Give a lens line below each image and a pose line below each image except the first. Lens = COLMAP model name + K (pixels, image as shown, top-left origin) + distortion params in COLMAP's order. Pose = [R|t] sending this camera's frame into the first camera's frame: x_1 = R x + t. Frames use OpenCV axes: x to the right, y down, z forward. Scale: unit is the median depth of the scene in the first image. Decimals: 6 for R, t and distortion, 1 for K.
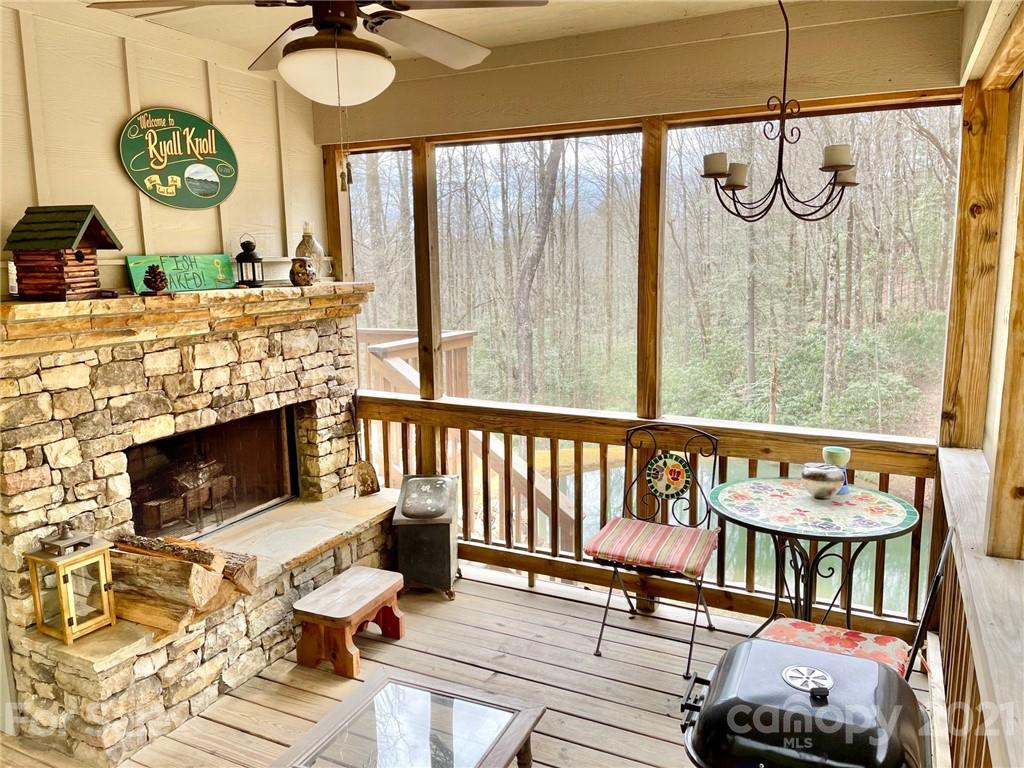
lens RADIAL K [[773.8, 0, 509.4], [0, 773.8, 387.8], [0, 0, 1]] dist [0.053081, -0.052585]
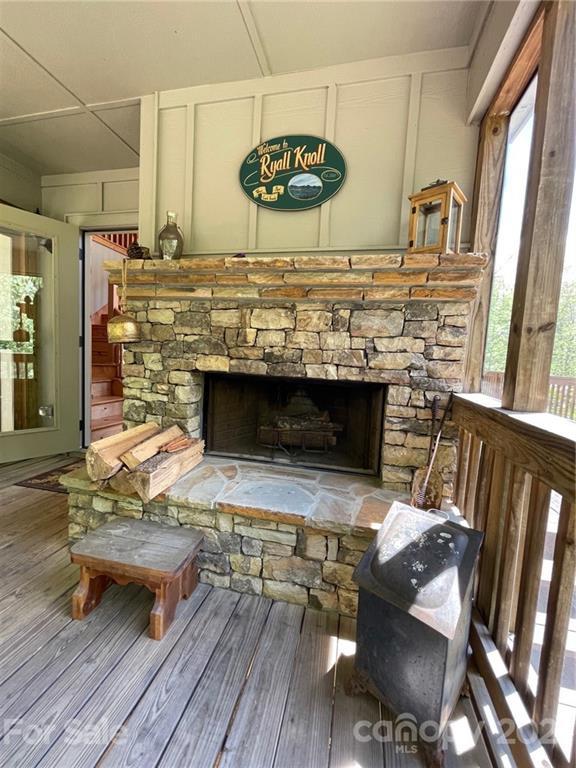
lens RADIAL K [[309.3, 0, 292.1], [0, 309.3, 381.1], [0, 0, 1]] dist [-0.006293, 0.002586]
pose [[0.242043, 0.105935, -0.964465, 0.119965], [-0.219711, 0.974185, 0.051864, 0.021692], [0.945062, 0.199350, 0.259069, 0.945455]]
